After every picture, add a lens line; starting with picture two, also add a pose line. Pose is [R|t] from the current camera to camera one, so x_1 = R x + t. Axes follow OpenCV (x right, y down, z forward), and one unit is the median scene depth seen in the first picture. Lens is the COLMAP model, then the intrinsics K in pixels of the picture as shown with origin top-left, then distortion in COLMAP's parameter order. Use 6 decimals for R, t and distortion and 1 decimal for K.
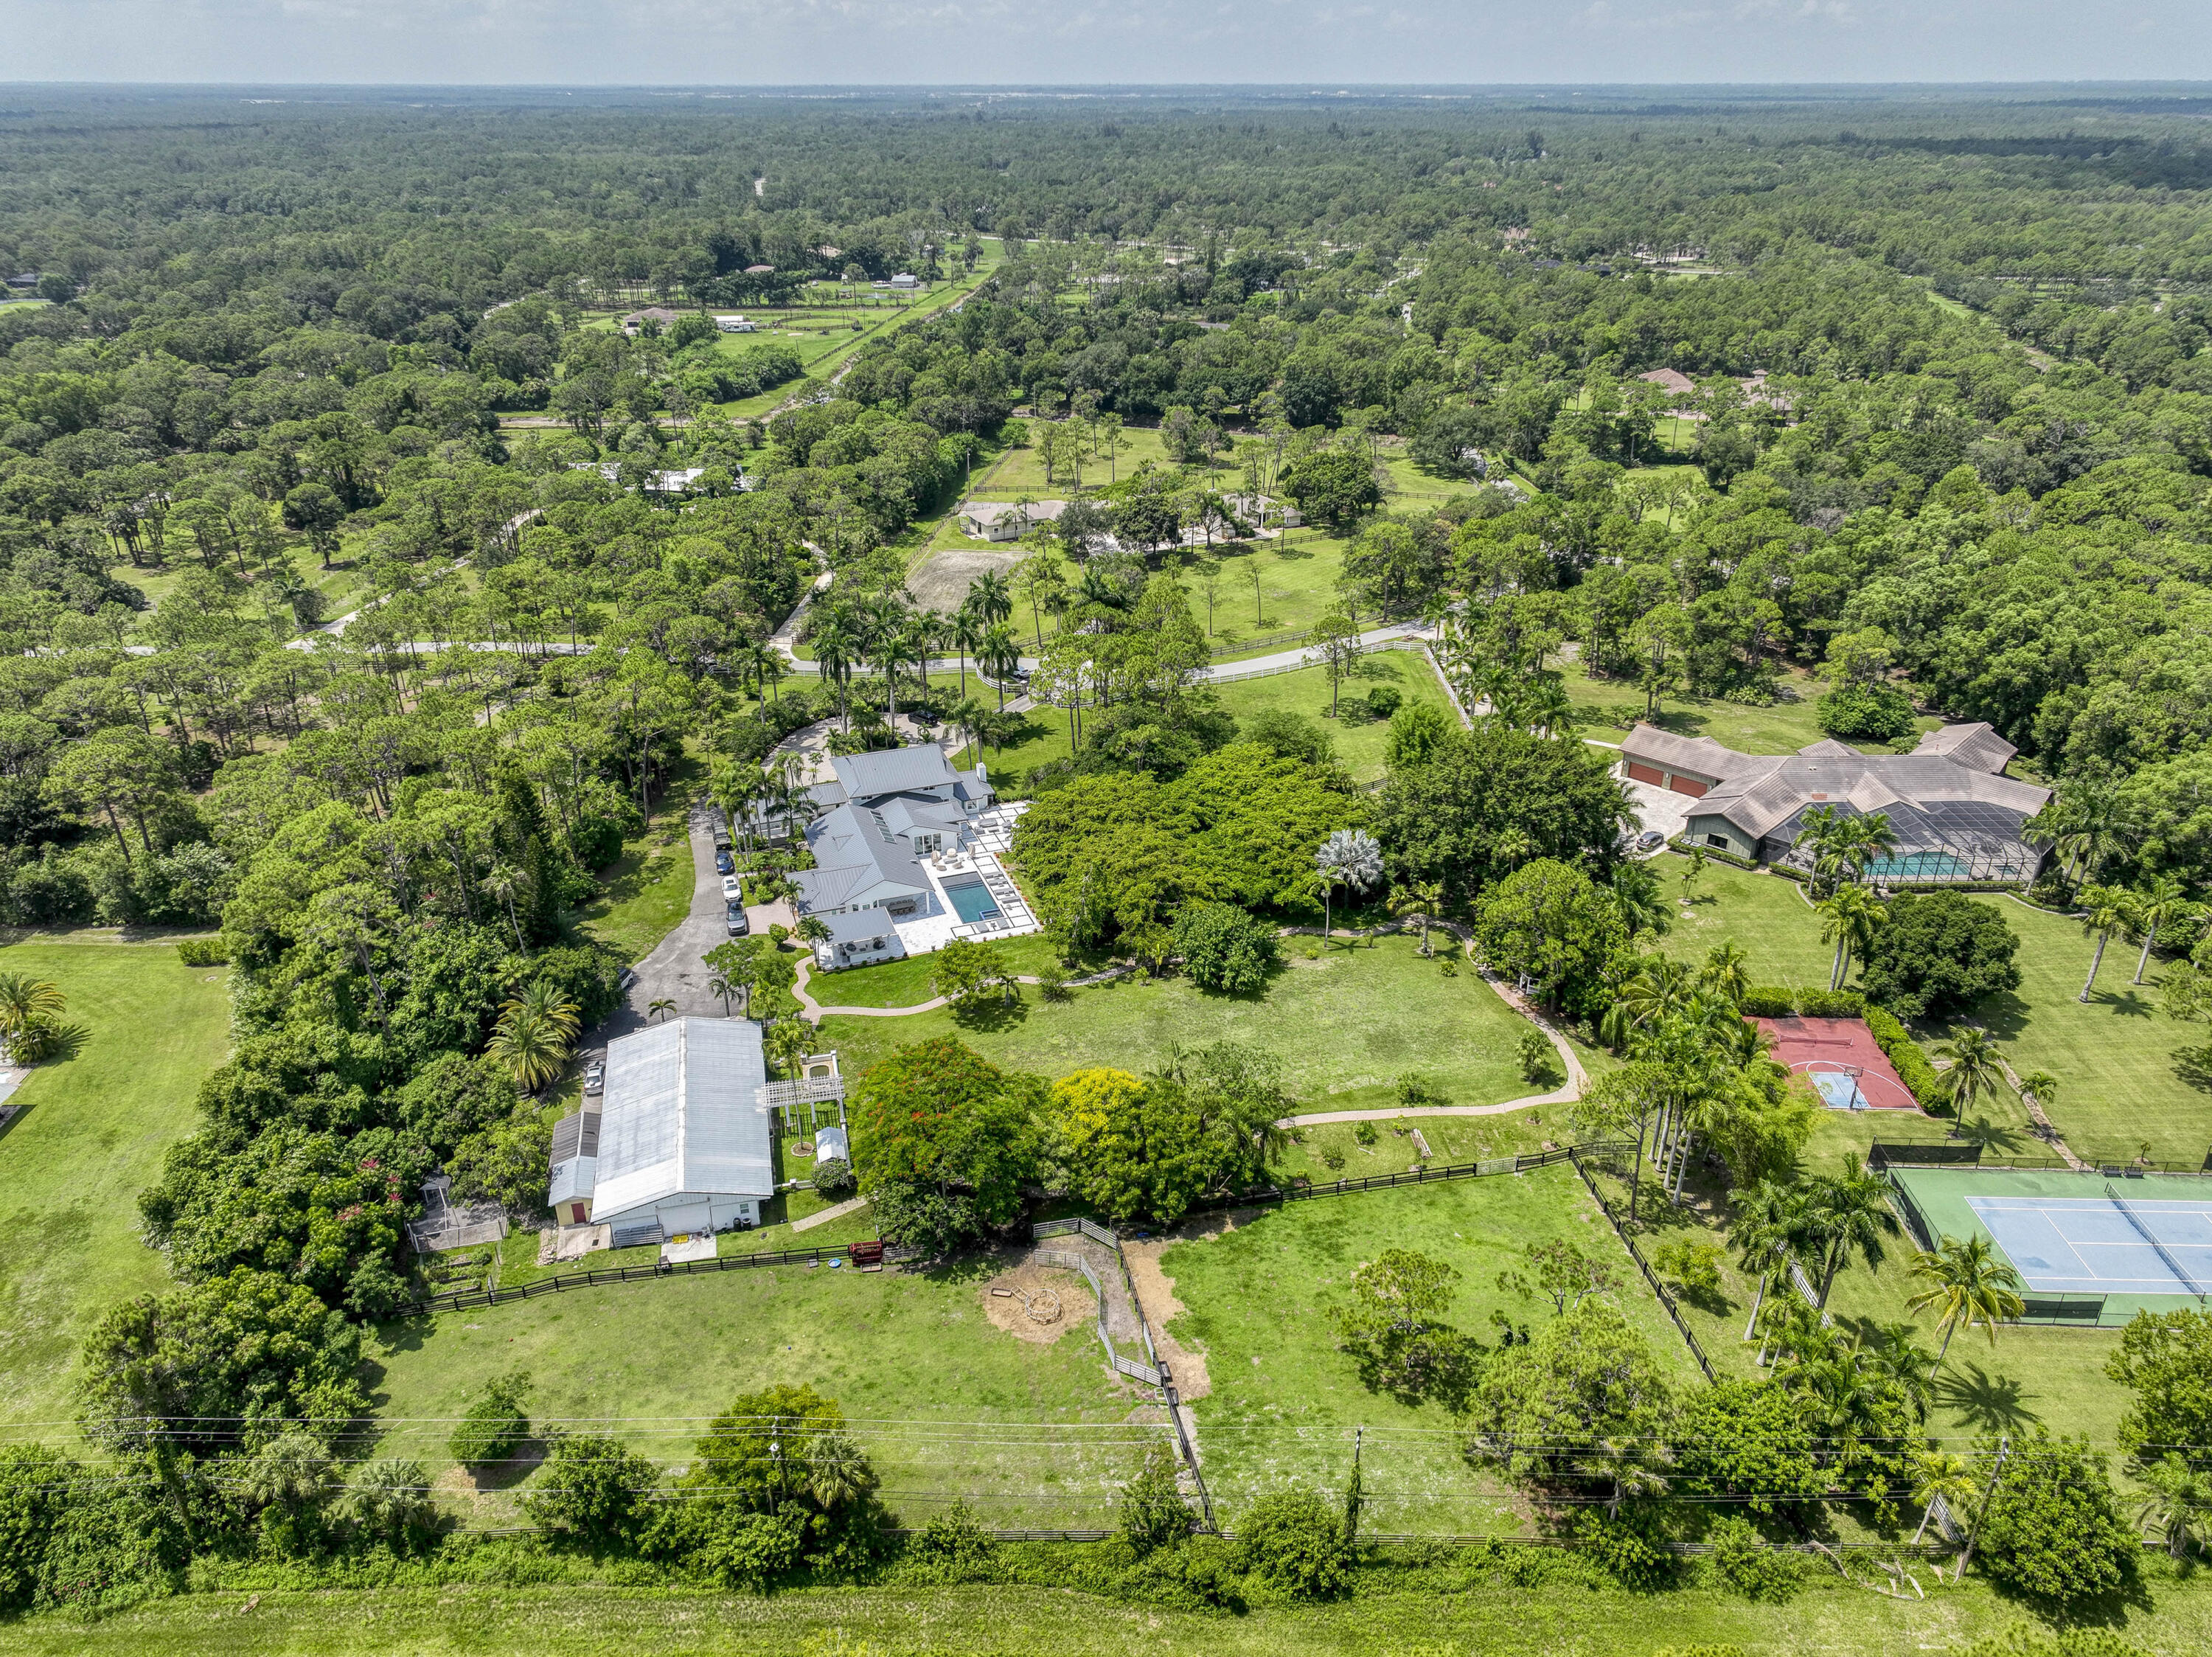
lens RADIAL K [[1535.2, 0, 1109.0], [0, 1535.2, 823.3], [0, 0, 1]] dist [0.014306, -0.000569]
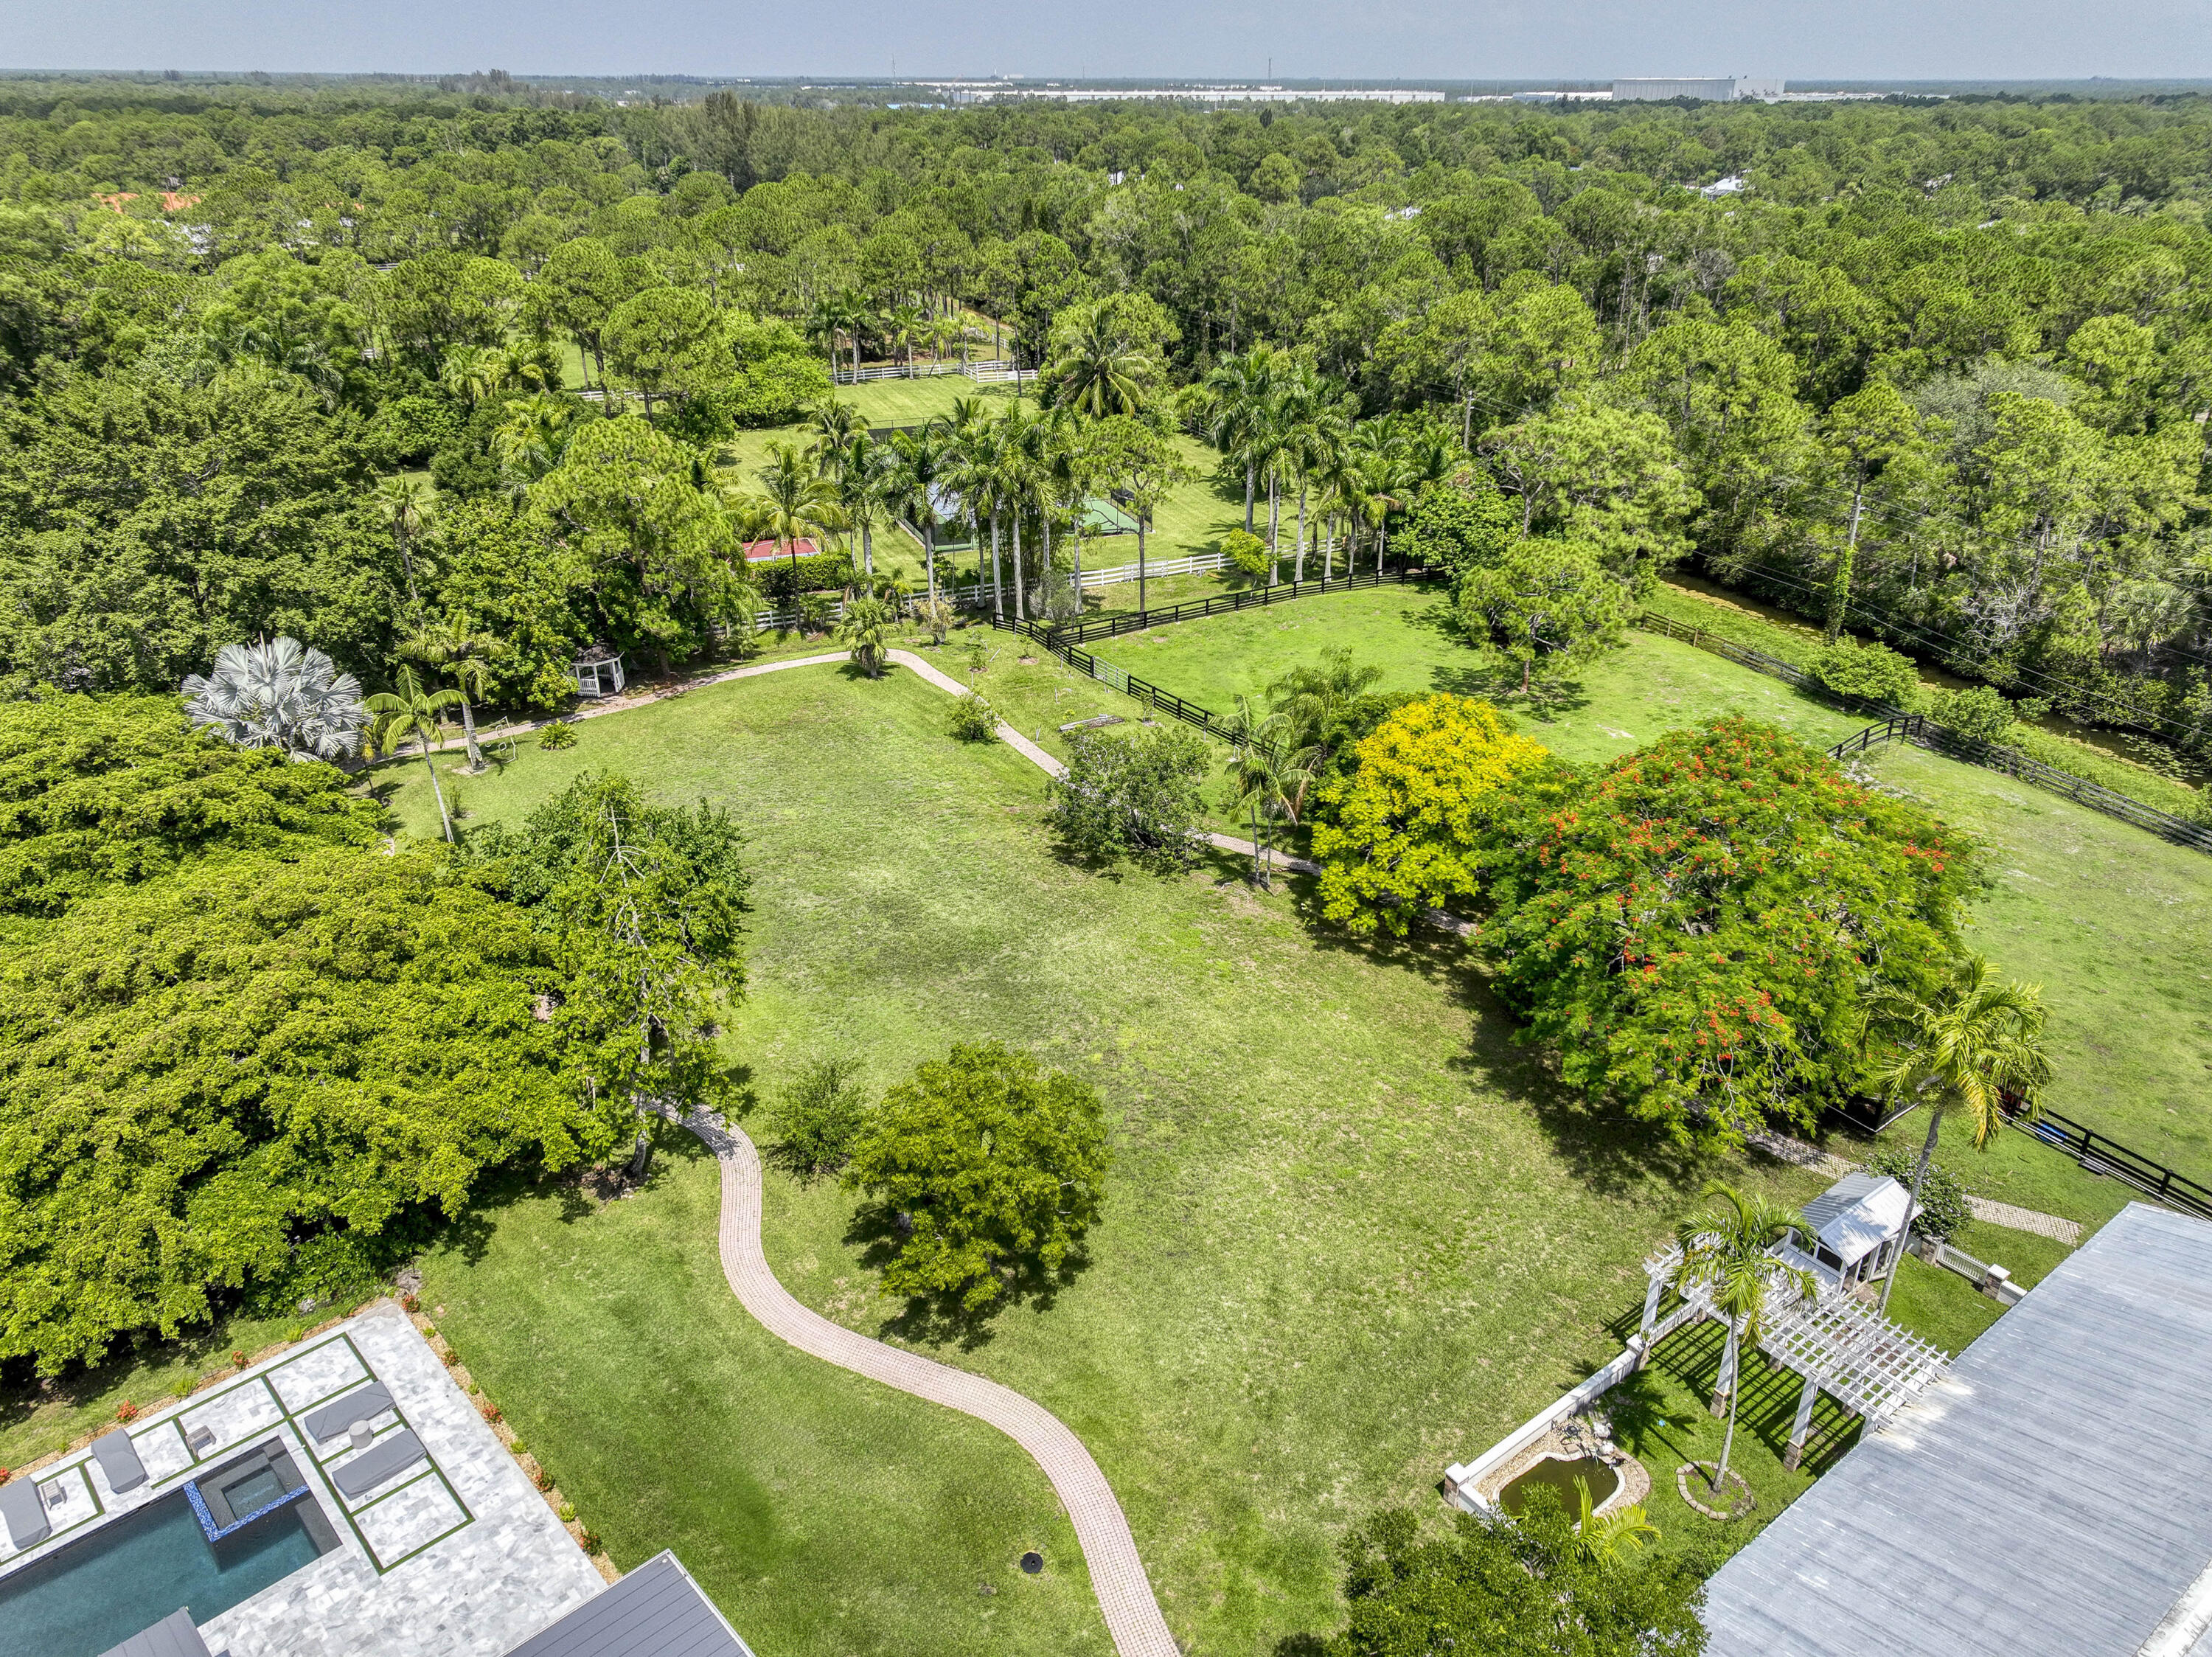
lens RADIAL K [[1535.2, 0, 1094.4], [0, 1535.2, 829.2], [0, 0, 1]] dist [0.014306, -0.000569]
pose [[-0.392935, -0.401097, 0.827480, -0.287038], [0.395593, 0.738604, 0.545867, -0.092652], [-0.830126, 0.541835, -0.131552, 0.891745]]
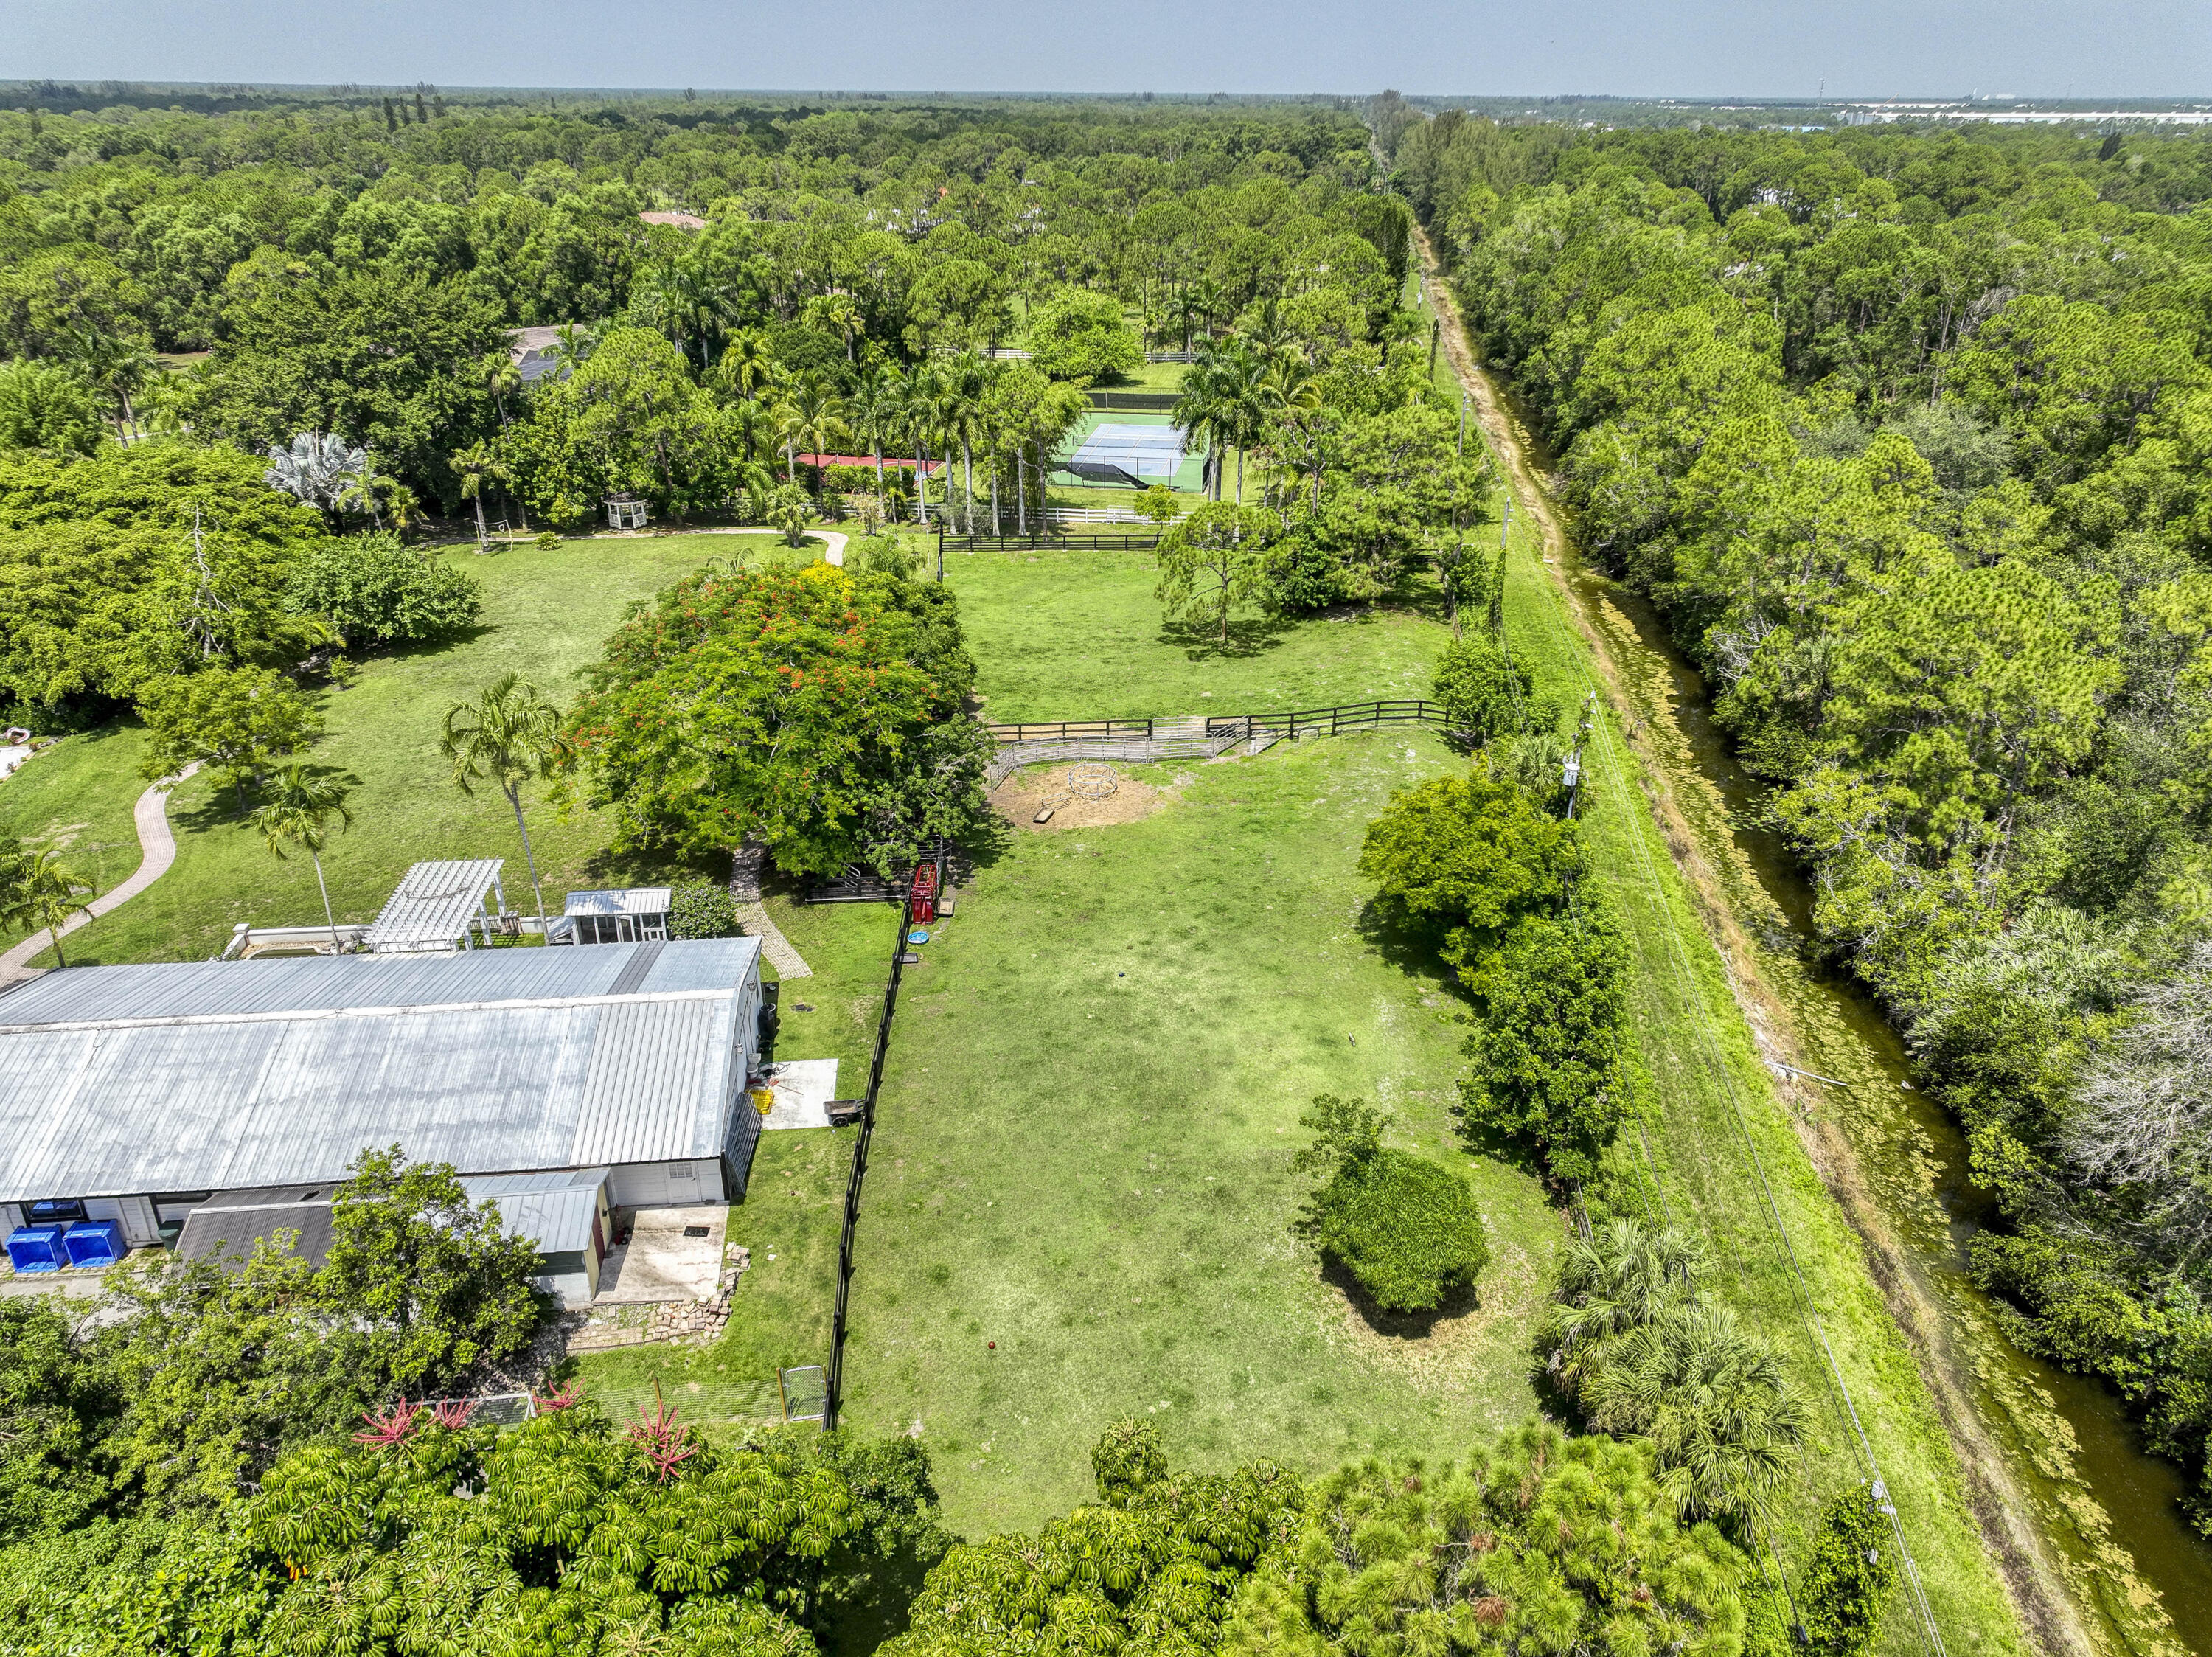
lens RADIAL K [[1535.2, 0, 1104.4], [0, 1535.2, 821.9], [0, 0, 1]] dist [0.014306, -0.000569]
pose [[0.131157, -0.420843, 0.897602, -0.460607], [0.419105, 0.844072, 0.334506, 0.067951], [-0.898415, 0.332316, 0.287083, 0.556173]]
